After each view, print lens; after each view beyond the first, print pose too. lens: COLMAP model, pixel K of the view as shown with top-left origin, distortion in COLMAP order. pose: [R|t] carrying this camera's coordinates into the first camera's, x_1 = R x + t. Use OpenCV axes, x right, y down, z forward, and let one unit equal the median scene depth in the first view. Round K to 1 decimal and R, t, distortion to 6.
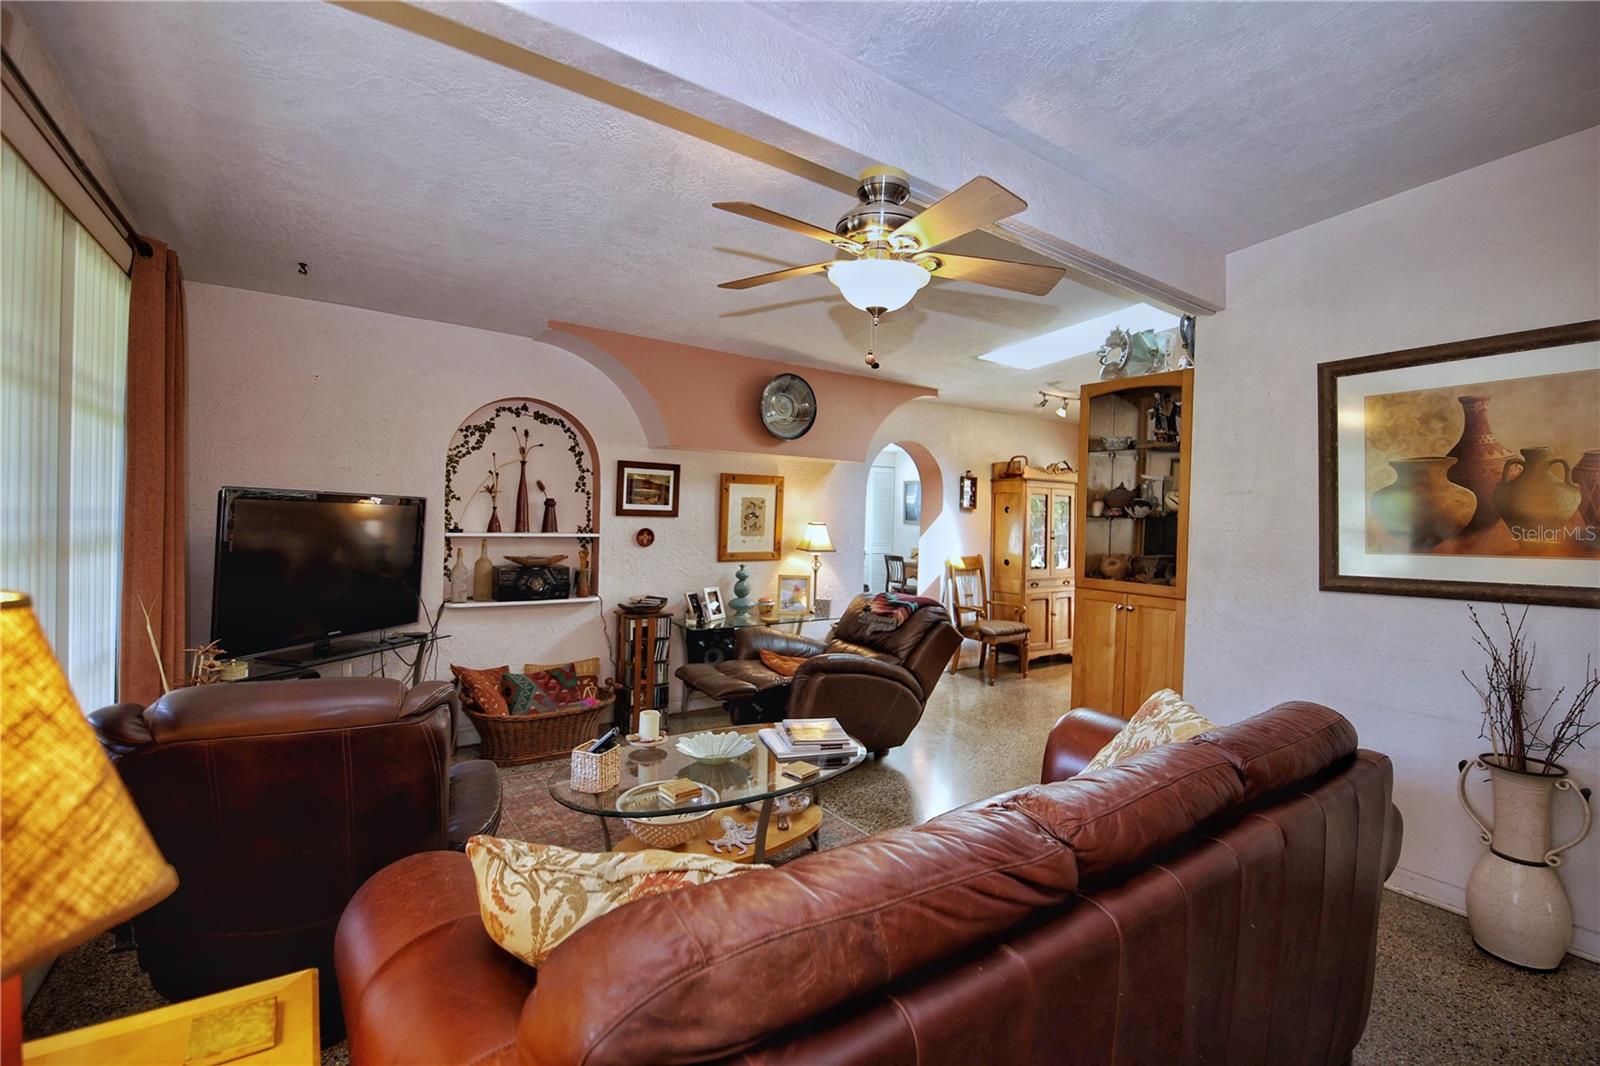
lens RADIAL K [[684.0, 0, 799.0], [0, 684.0, 530.4], [0, 0, 1]] dist [-0.006496, -0.006137]
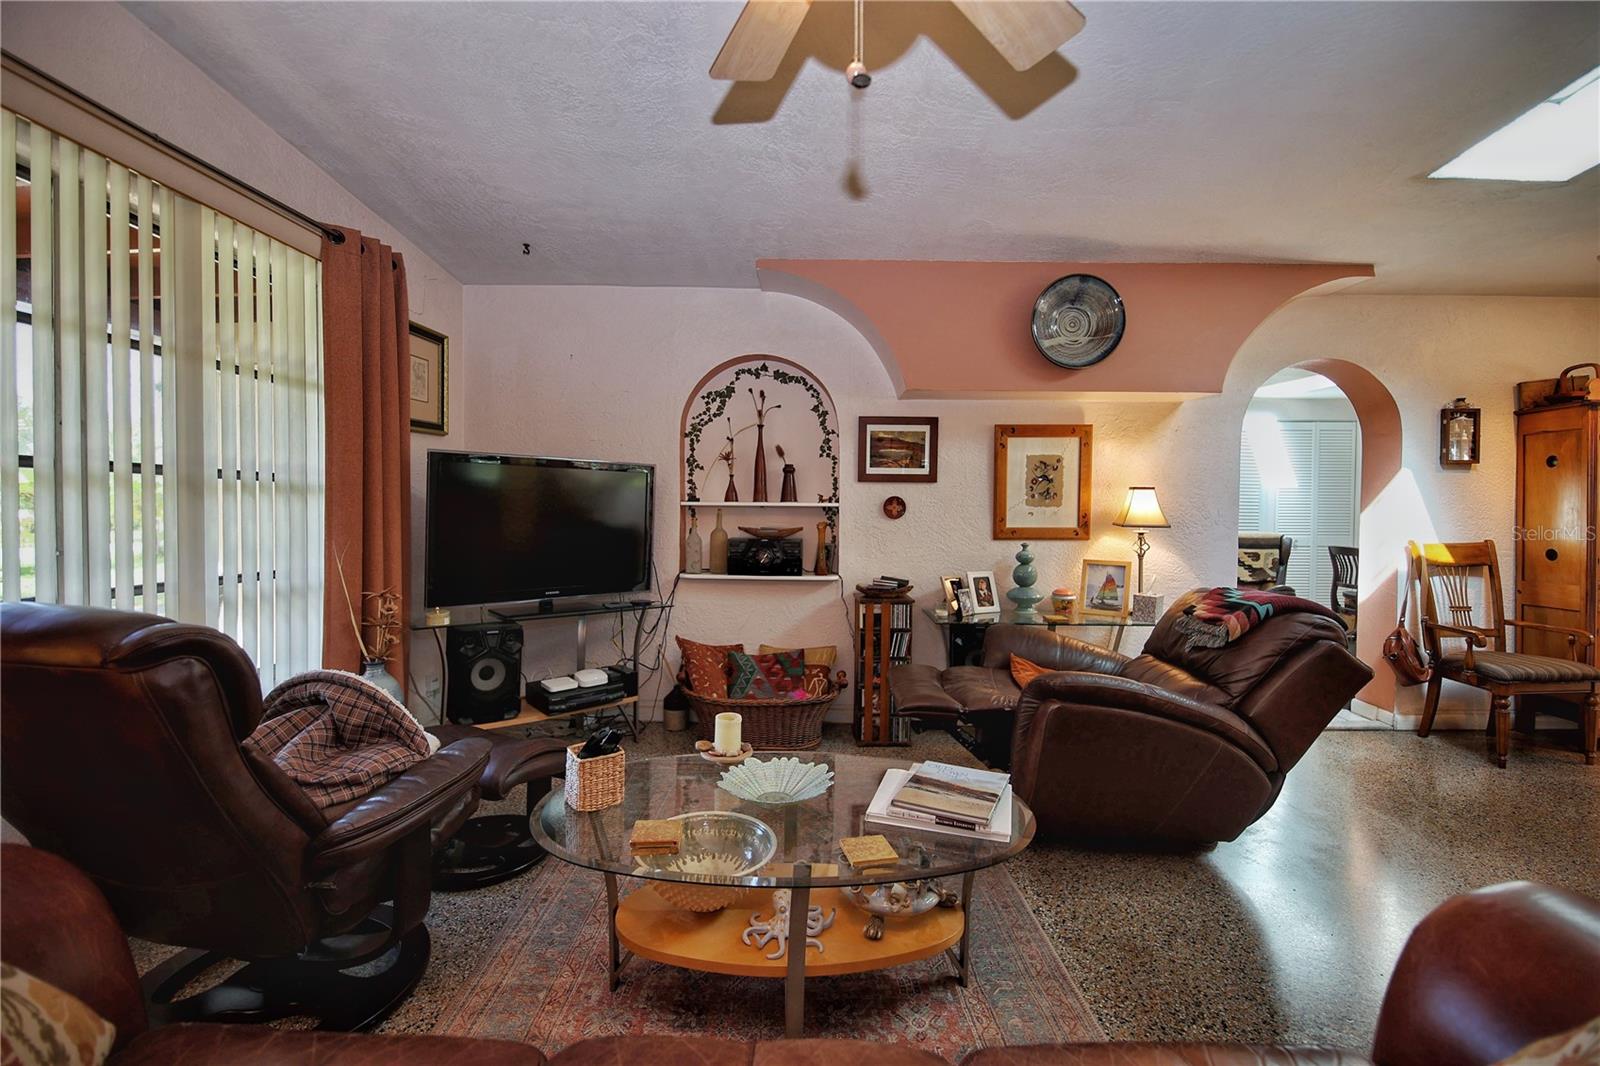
lens RADIAL K [[684.0, 0, 795.1], [0, 684.0, 525.6], [0, 0, 1]] dist [-0.006496, -0.006137]
pose [[0.815813, -0.001509, -0.578314, 0.170095], [-0.001369, 0.999989, -0.004540, 0.038975], [0.578314, 0.004496, 0.815802, 0.272262]]
